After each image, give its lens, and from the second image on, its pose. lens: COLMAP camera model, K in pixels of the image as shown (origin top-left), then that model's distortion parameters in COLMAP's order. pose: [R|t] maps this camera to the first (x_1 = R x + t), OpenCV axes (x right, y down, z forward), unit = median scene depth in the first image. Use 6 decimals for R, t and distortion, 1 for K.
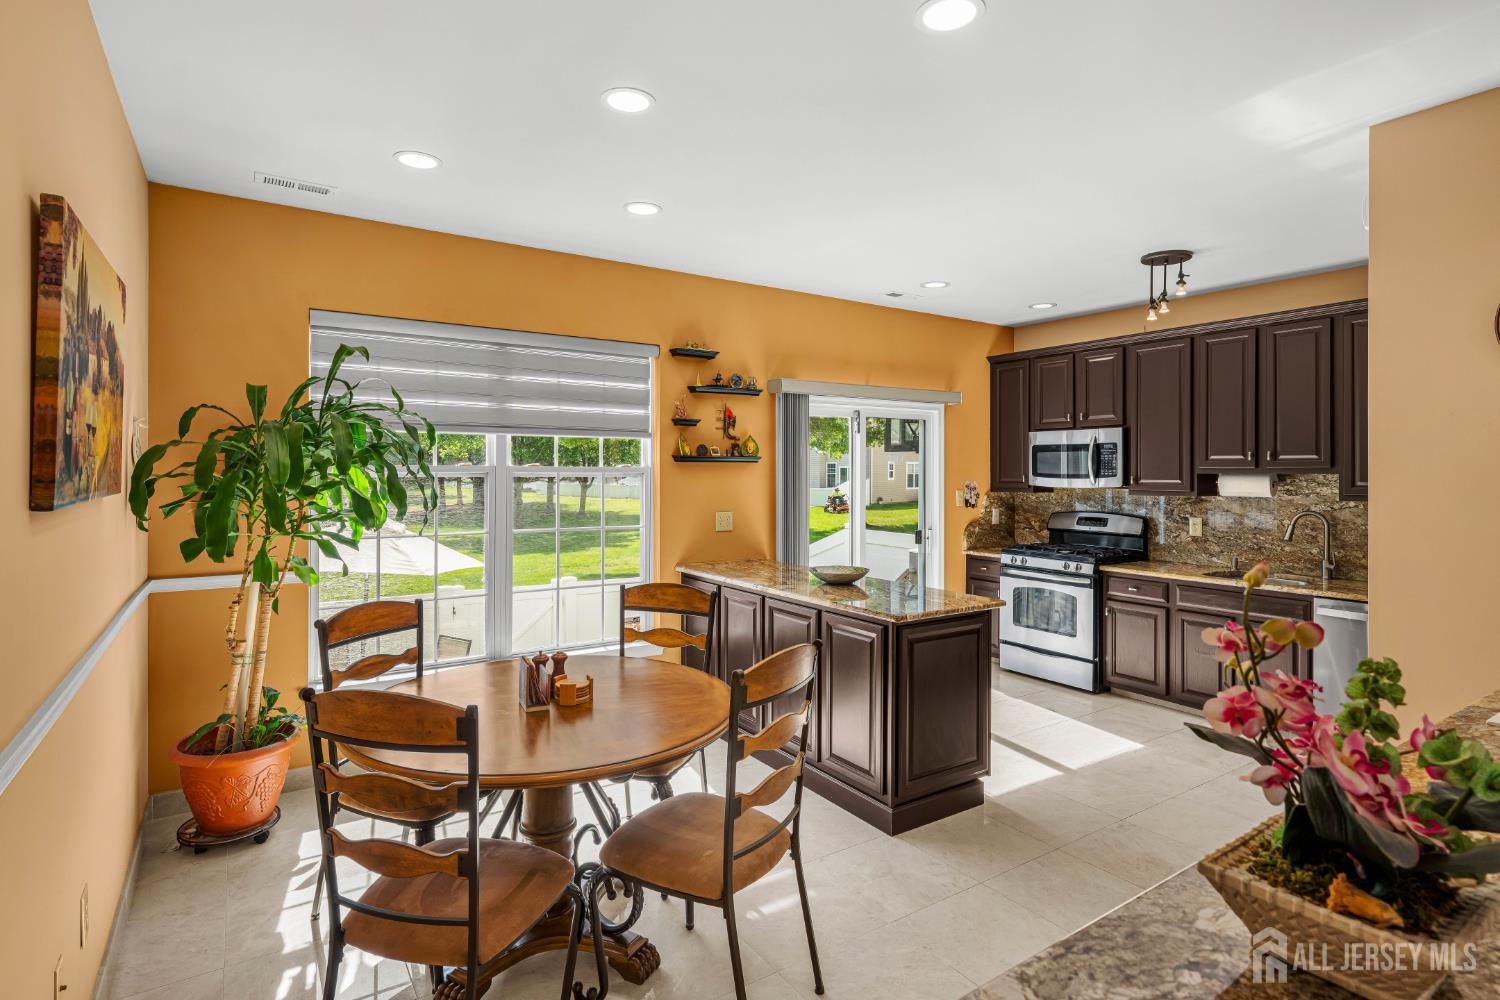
lens RADIAL K [[767.5, 0, 758.1], [0, 767.5, 471.4], [0, 0, 1]] dist [0.020658, 0.000491]
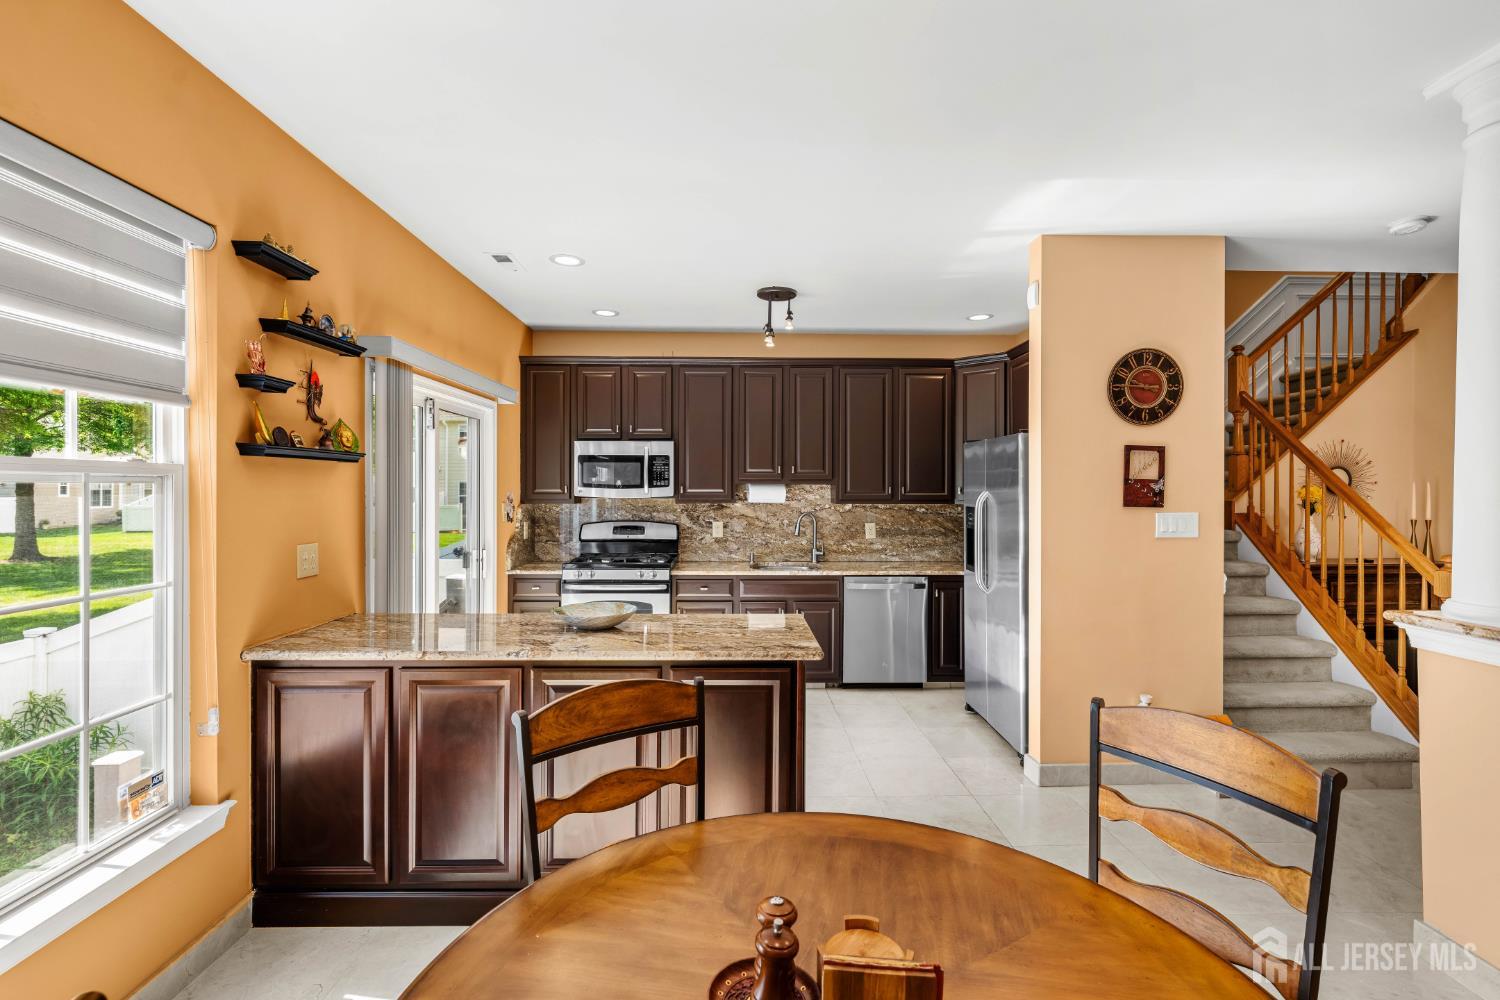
lens RADIAL K [[682.0, 0, 746.3], [0, 682.0, 488.9], [0, 0, 1]] dist [-0.004875, -0.001083]
pose [[0.544998, -0.000342, 0.838437, -0.285102], [-0.000900, 0.999999, 0.000992, 0.009325], [-0.838437, -0.001295, 0.544997, 0.410198]]
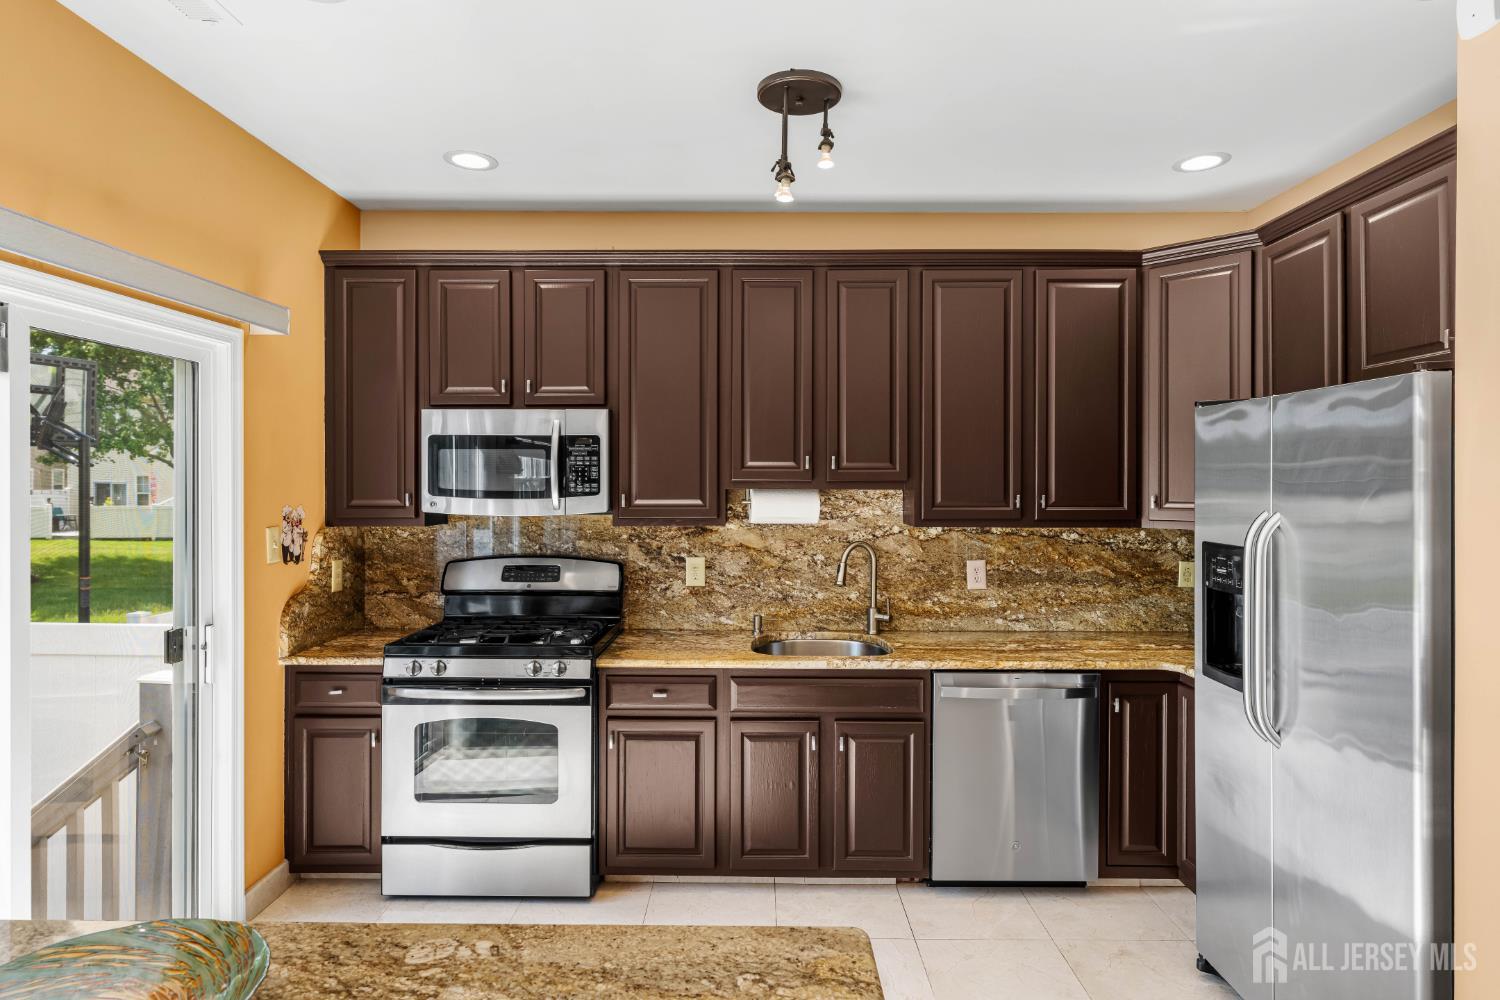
lens RADIAL K [[831.8, 0, 744.9], [0, 831.8, 486.1], [0, 0, 1]] dist [-0.005845, -0.003560]
pose [[0.573844, -0.004188, 0.818954, 0.024547], [0.000059, 0.999987, 0.005073, -0.002868], [-0.818964, -0.002863, 0.573837, 0.584558]]
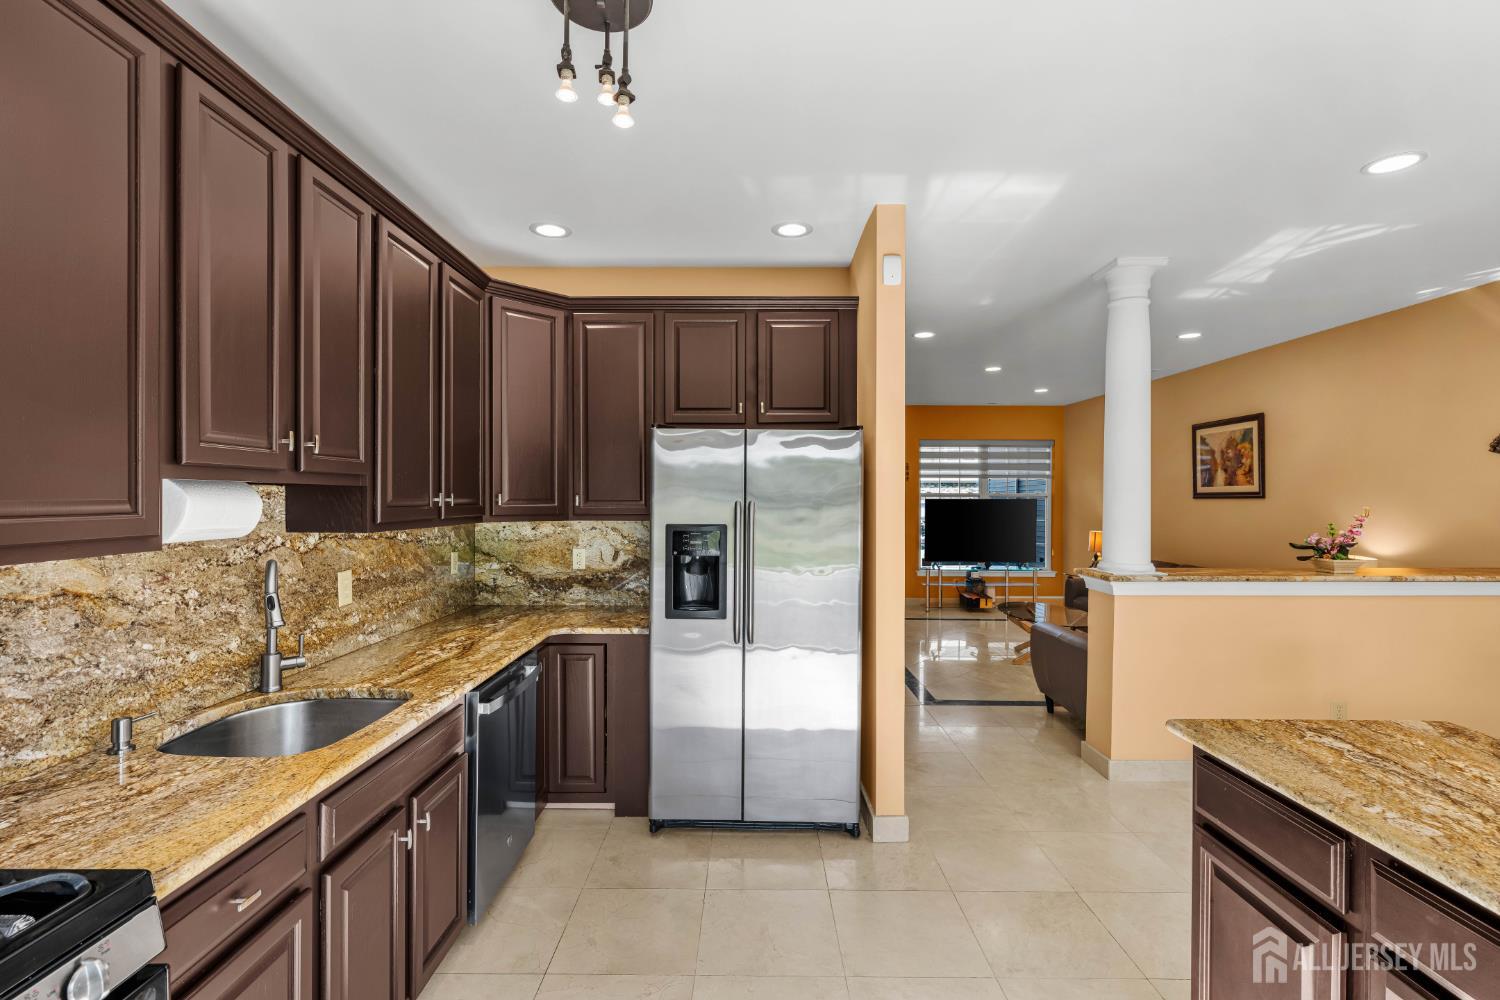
lens RADIAL K [[682.0, 0, 743.2], [0, 682.0, 501.6], [0, 0, 1]] dist [-0.004875, -0.001083]
pose [[-0.819738, -0.008252, 0.572680, 0.200012], [-0.004906, 0.999961, 0.007387, 0.008737], [-0.572718, 0.003246, -0.819746, 1.064009]]
